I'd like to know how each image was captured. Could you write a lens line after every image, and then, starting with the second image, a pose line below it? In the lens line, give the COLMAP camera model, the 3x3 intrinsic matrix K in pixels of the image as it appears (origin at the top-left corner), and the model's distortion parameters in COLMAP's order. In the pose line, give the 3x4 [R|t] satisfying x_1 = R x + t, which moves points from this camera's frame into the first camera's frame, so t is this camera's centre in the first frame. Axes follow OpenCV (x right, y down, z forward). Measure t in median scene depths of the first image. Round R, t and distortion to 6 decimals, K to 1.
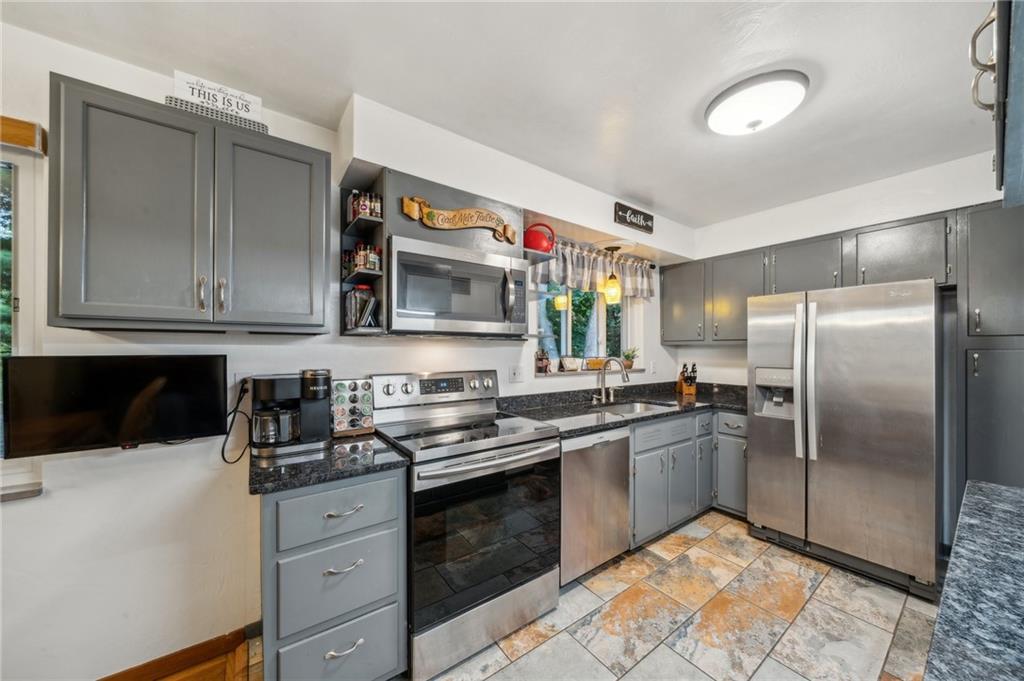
lens RADIAL K [[355.1, 0, 515.4], [0, 355.1, 348.7], [0, 0, 1]] dist [-0.003247, -0.000110]
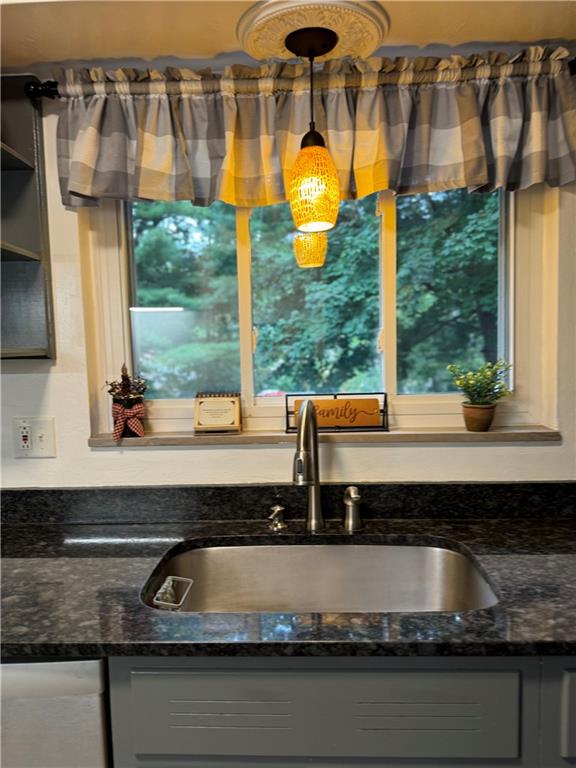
lens RADIAL K [[545.8, 0, 287.7], [0, 545.8, 386.6], [0, 0, 1]] dist [0.021601, -0.028682]
pose [[0.792797, 0.021883, -0.609093, 0.656671], [0.035334, 0.996024, 0.081774, -0.032764], [0.608460, -0.086352, 0.788872, 0.702277]]
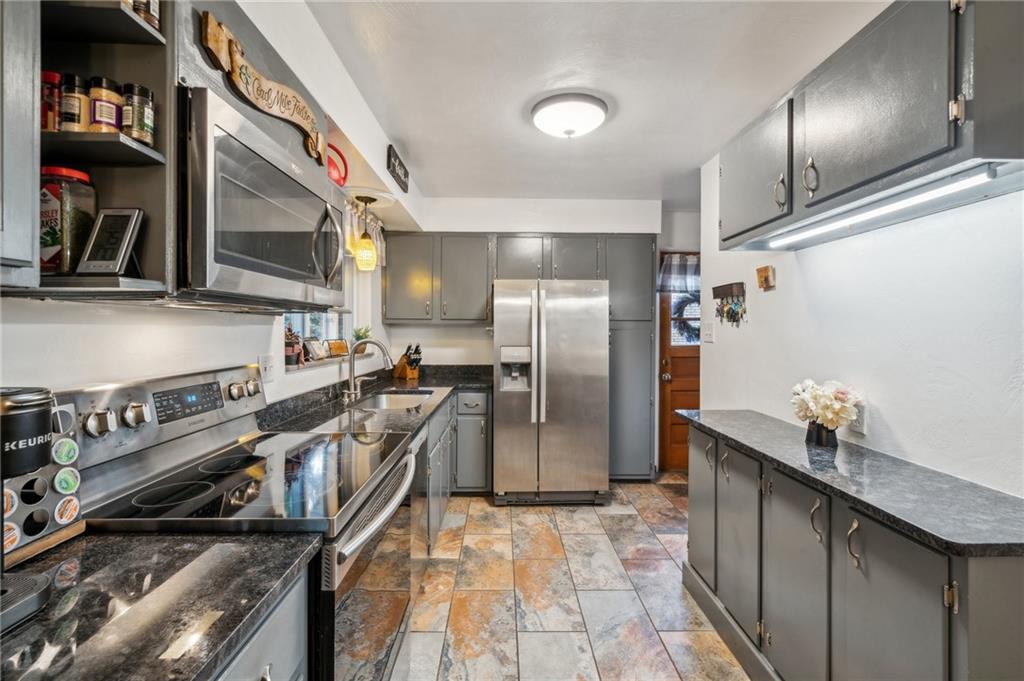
lens RADIAL K [[435.7, 0, 510.8], [0, 435.7, 330.5], [0, 0, 1]] dist [-0.009382, 0.000552]
pose [[0.579743, -0.002280, 0.814796, -0.380440], [-0.004280, 0.999974, 0.005844, -0.001838], [-0.814788, -0.006875, 0.579718, 0.223616]]
